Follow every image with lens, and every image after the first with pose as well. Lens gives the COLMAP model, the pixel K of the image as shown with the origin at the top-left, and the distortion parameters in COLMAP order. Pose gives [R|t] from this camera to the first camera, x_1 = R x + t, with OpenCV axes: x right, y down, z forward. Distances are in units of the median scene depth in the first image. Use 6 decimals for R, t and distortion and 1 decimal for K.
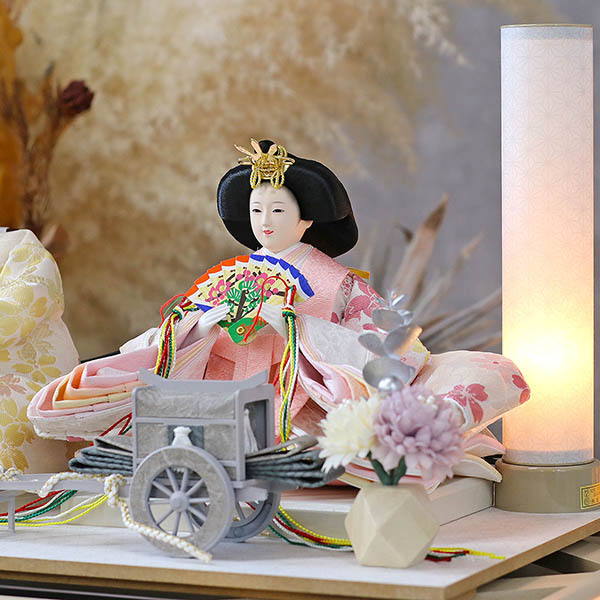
lens RADIAL K [[3060.9, 0, 300.0], [0, 3060.9, 300.0], [0, 0, 1]] dist [-0.321700, -1.698199]
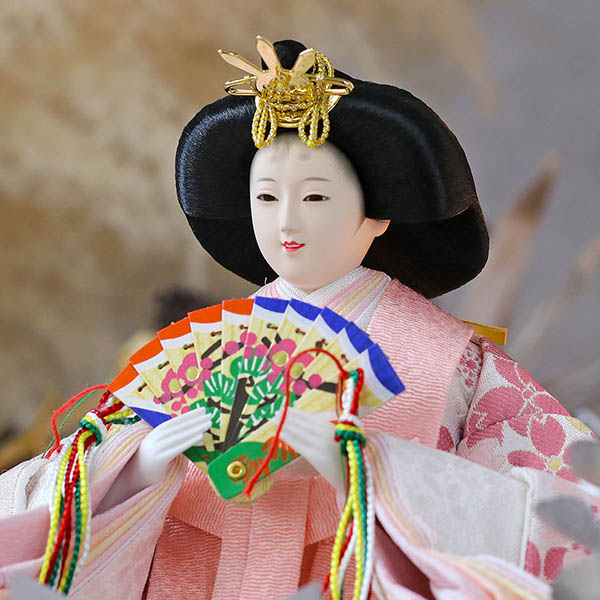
lens RADIAL K [[3275.2, 0, 300.0], [0, 3275.2, 300.0], [0, 0, 1]] dist [-0.268039, -2.633863]
pose [[0.998657, -0.003043, 0.051726, -0.034396], [0.002352, 0.999907, 0.013429, -0.020806], [-0.051762, -0.013289, 0.998571, 0.525303]]
